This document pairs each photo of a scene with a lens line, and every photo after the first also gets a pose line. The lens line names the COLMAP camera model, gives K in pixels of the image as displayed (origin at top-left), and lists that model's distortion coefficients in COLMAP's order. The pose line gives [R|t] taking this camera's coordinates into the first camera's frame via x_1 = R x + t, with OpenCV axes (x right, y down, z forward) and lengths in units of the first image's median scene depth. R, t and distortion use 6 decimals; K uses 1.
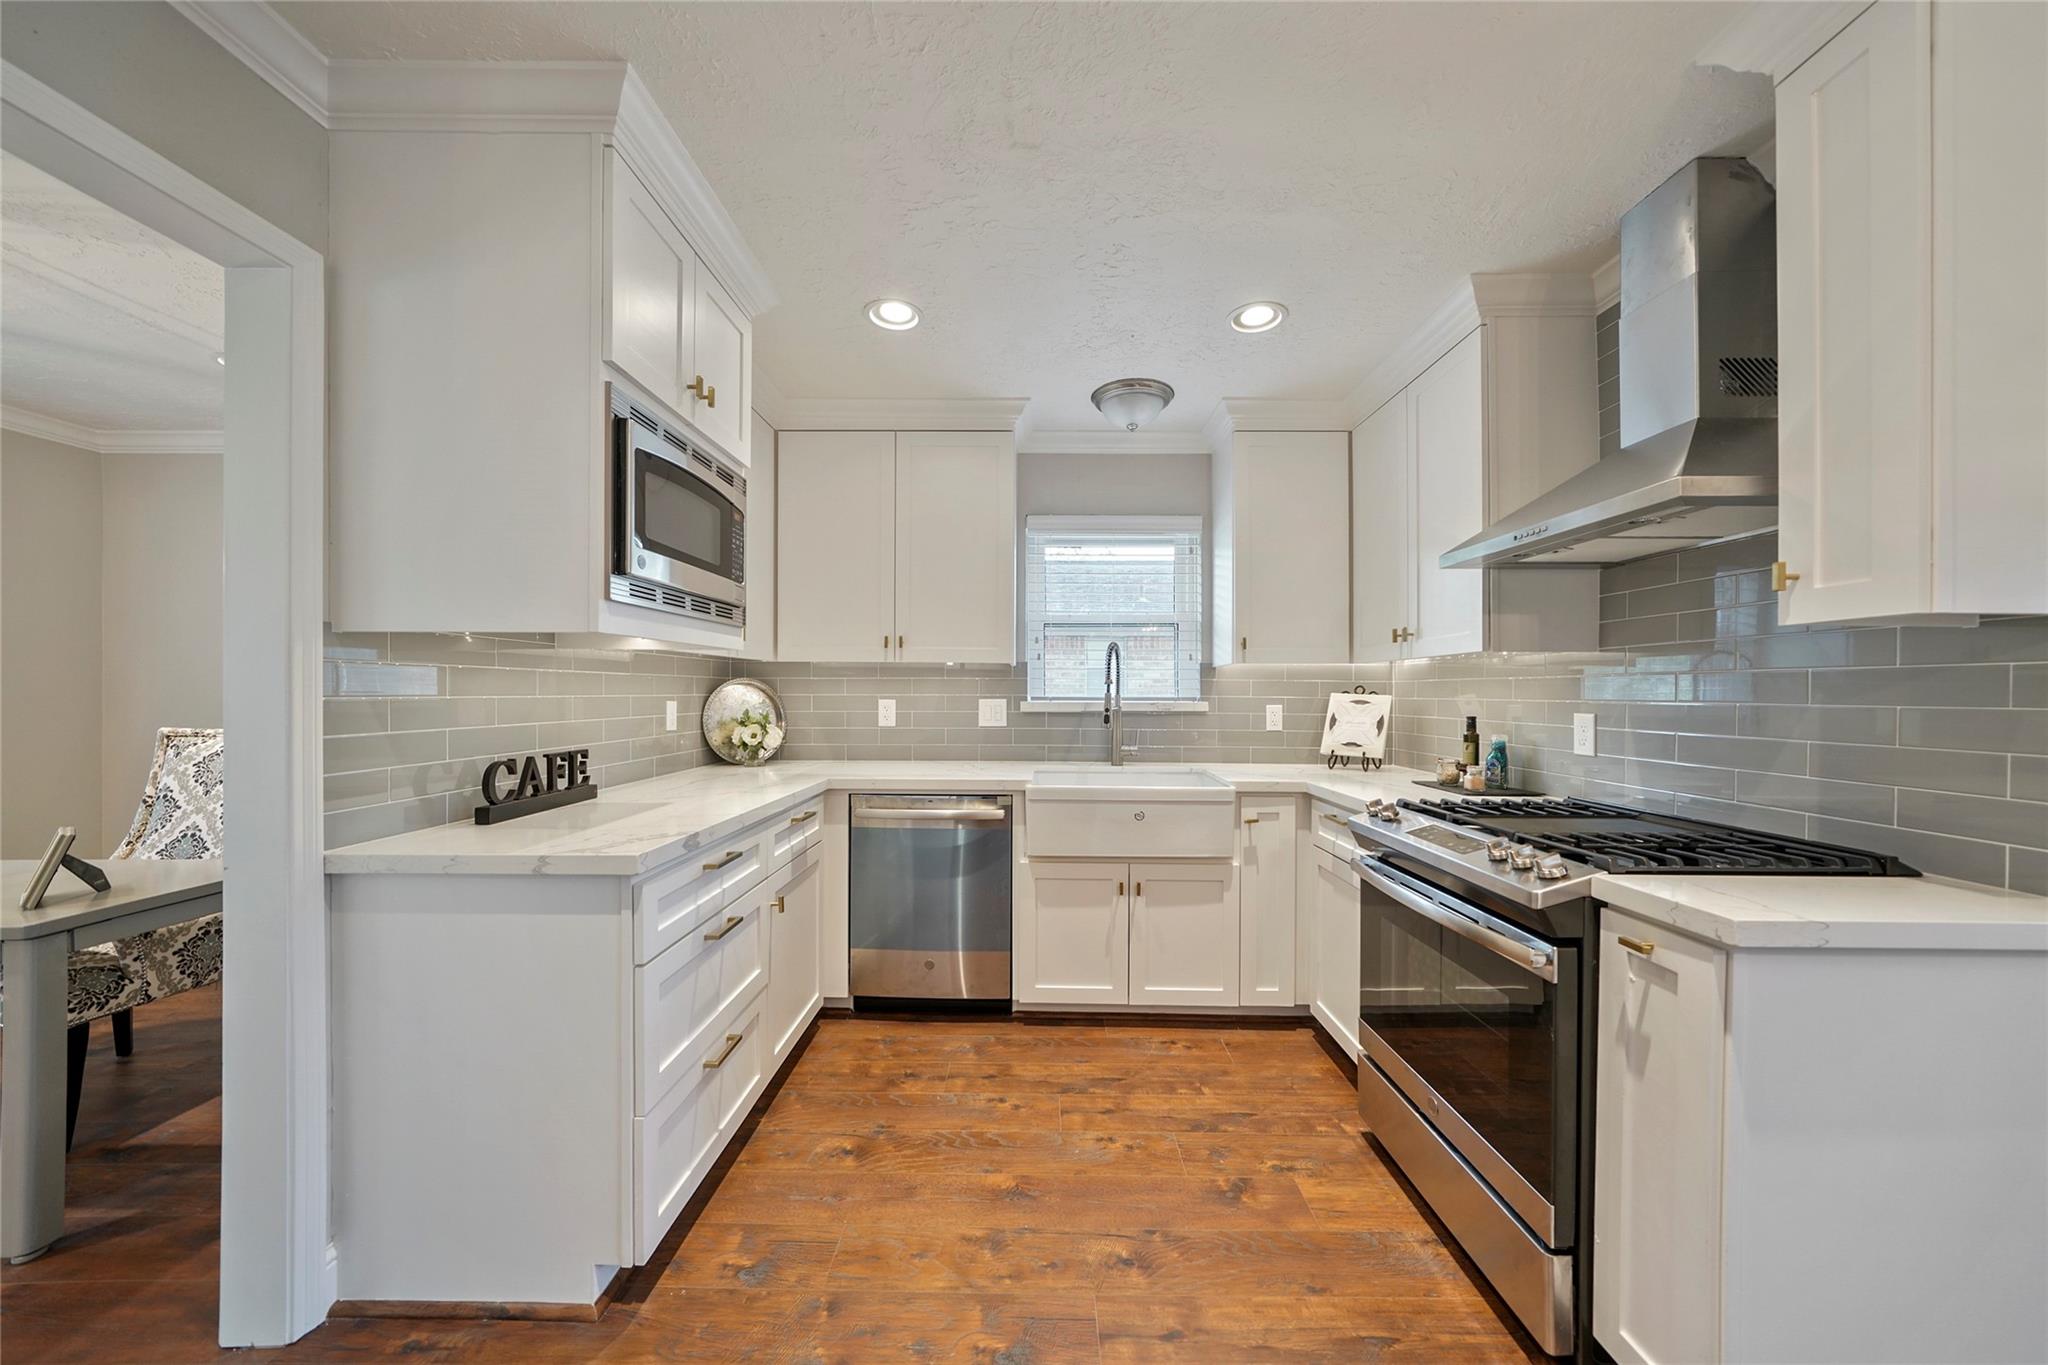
lens RADIAL K [[707.2, 0, 1029.6], [0, 707.2, 687.4], [0, 0, 1]] dist [-0.005884, 0.000015]
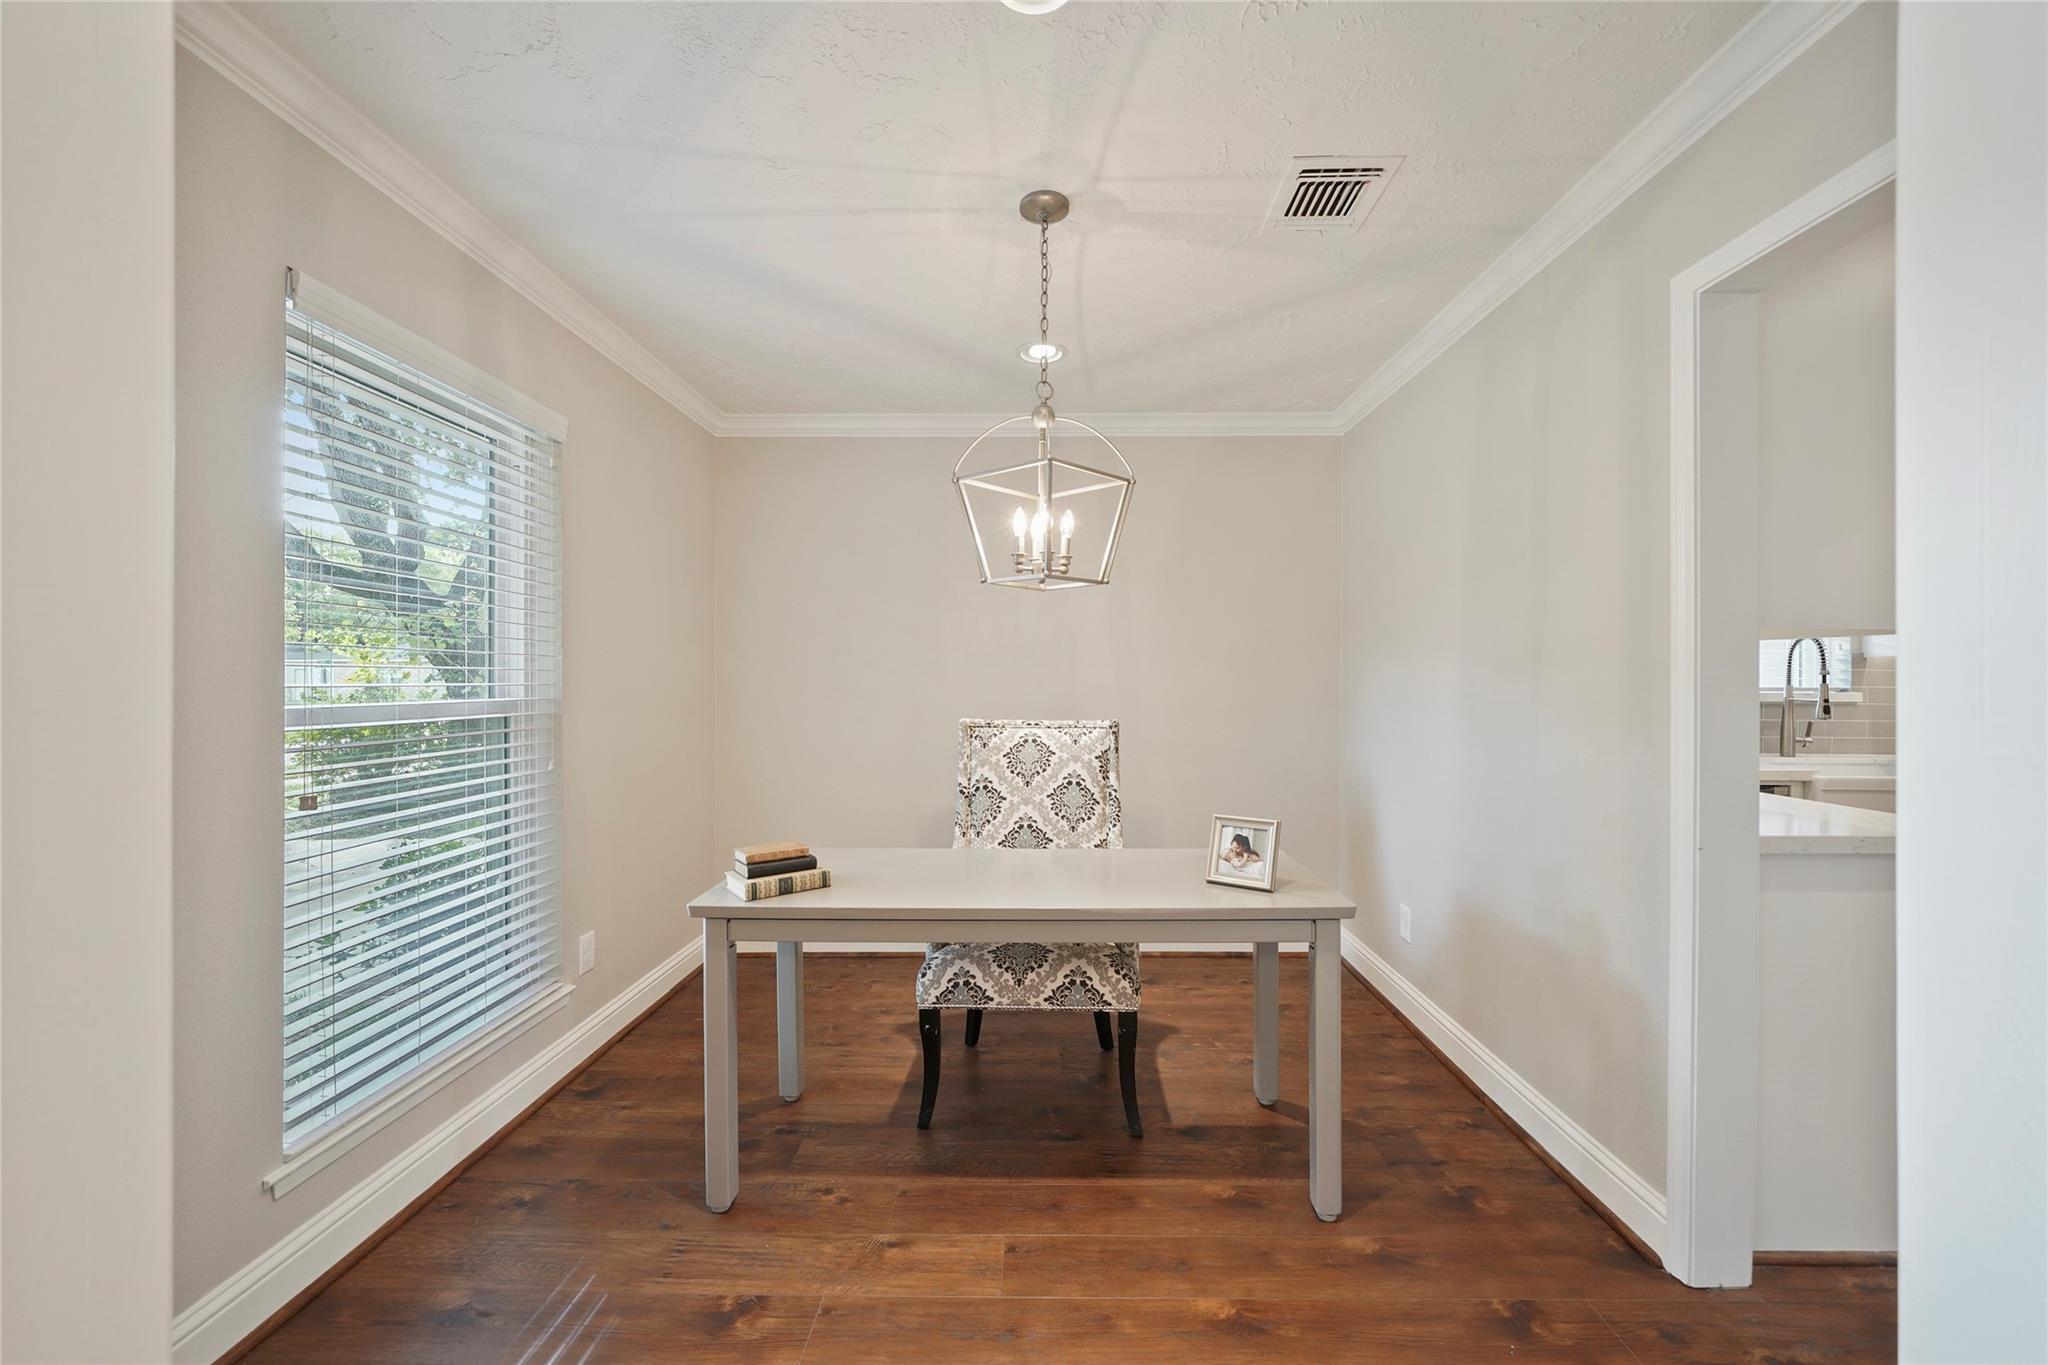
lens RADIAL K [[769.5, 0, 1024.0], [0, 769.5, 682.5], [0, 0, 1]] dist [-0.010821, -0.000007]
pose [[0.999989, -0.000011, -0.004622, -1.175745], [0.000040, 0.999981, 0.006238, -0.000642], [0.004622, -0.006238, 0.999970, -0.092992]]
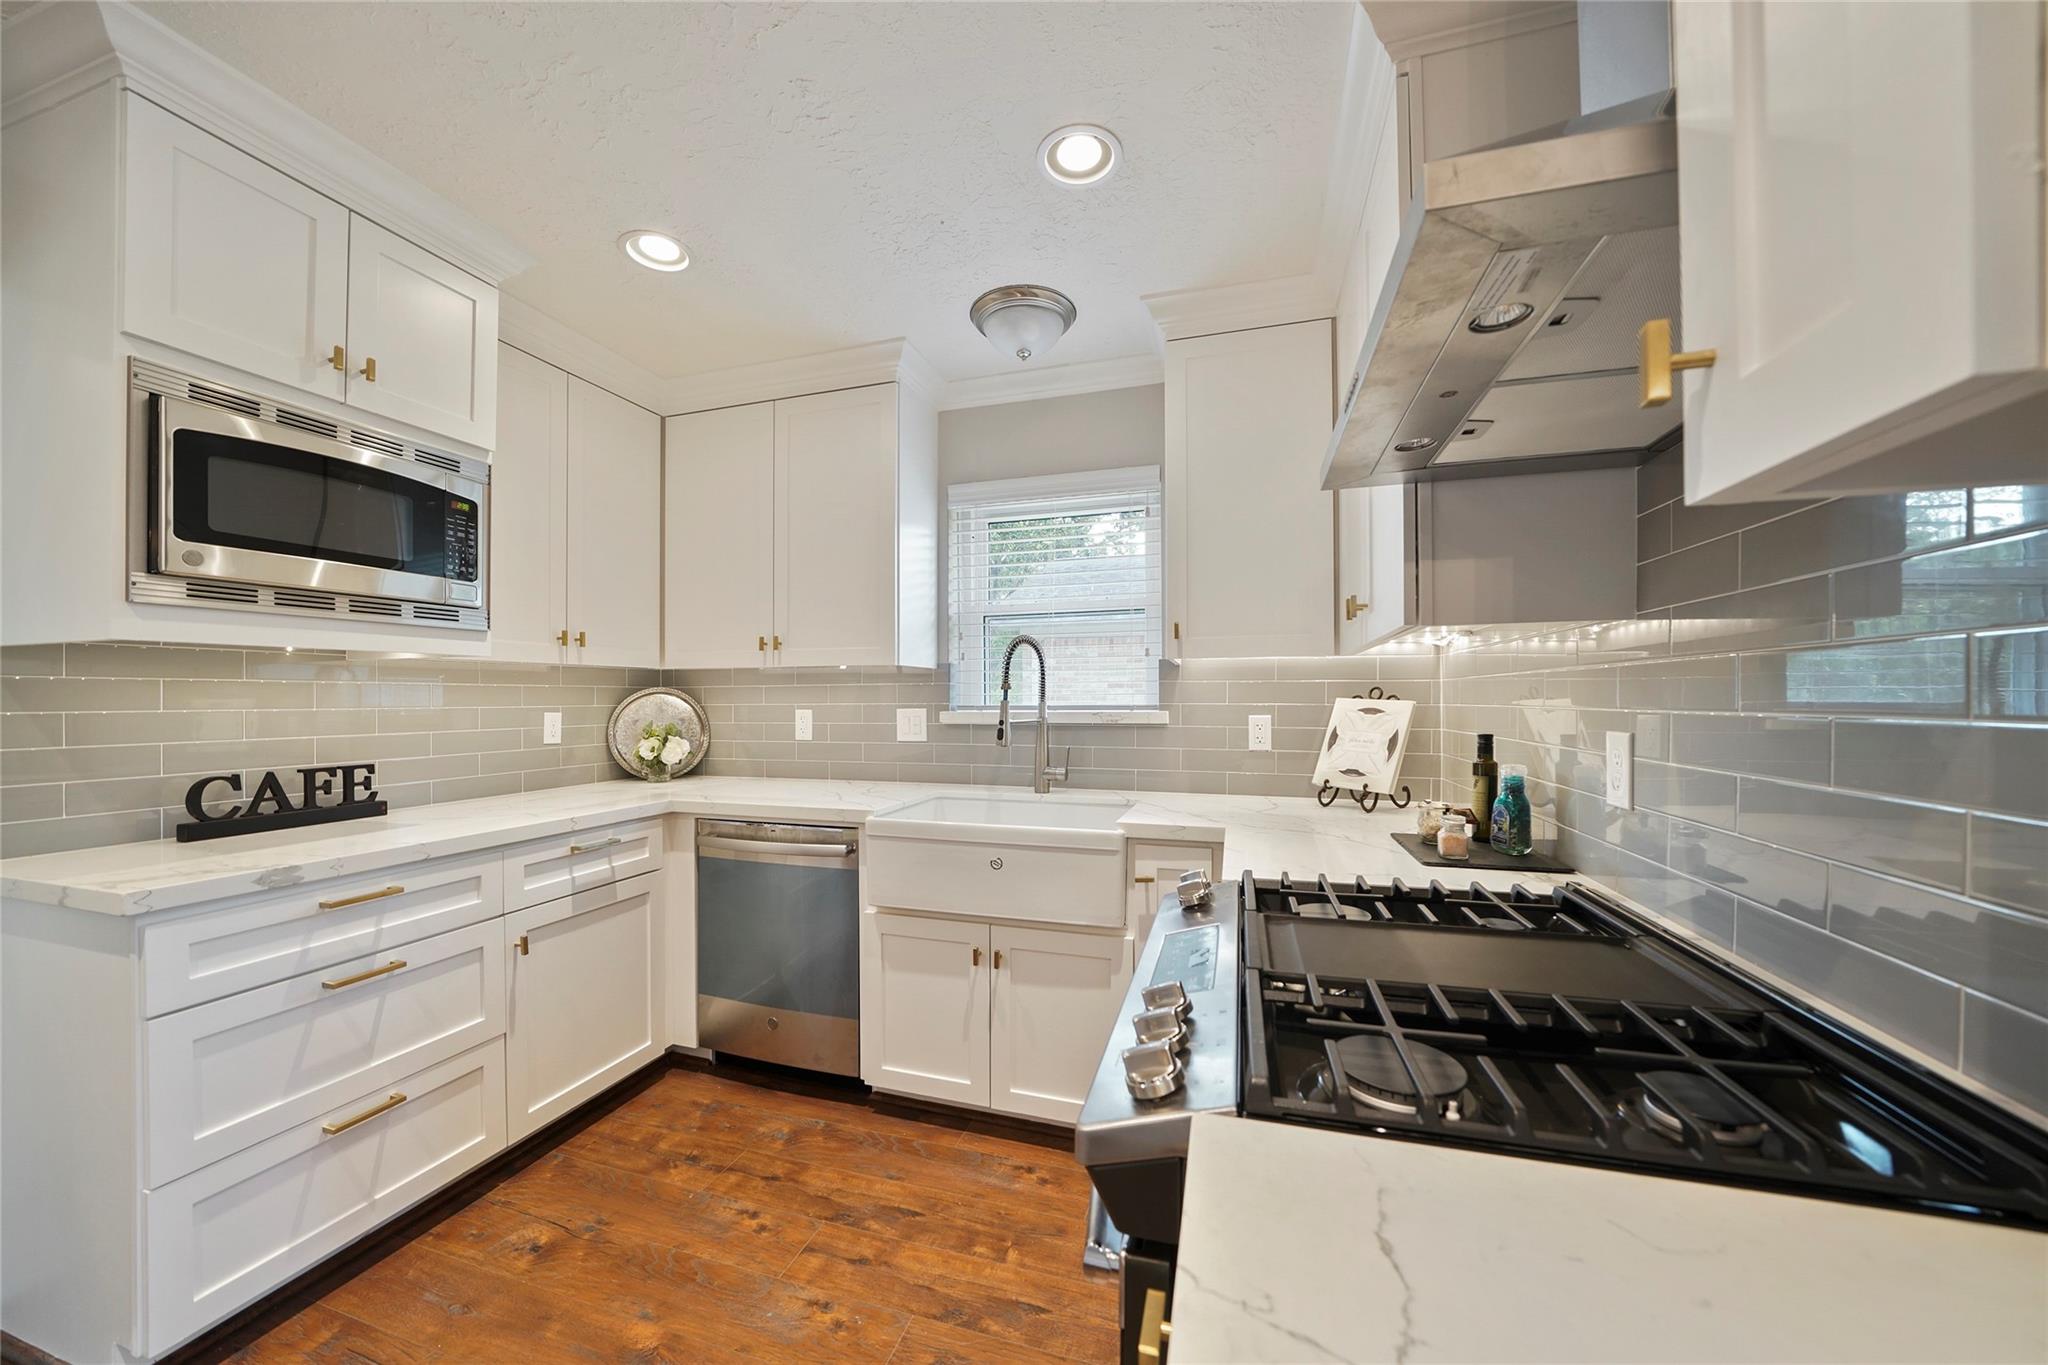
lens RADIAL K [[727.8, 0, 1023.1], [0, 727.8, 700.1], [0, 0, 1]] dist [-0.023852, 0.000159]
pose [[0.958063, -0.007900, -0.286450, 0.418270], [0.010190, 0.999927, 0.006506, 0.002725], [0.286377, -0.009152, 0.958073, 0.274755]]
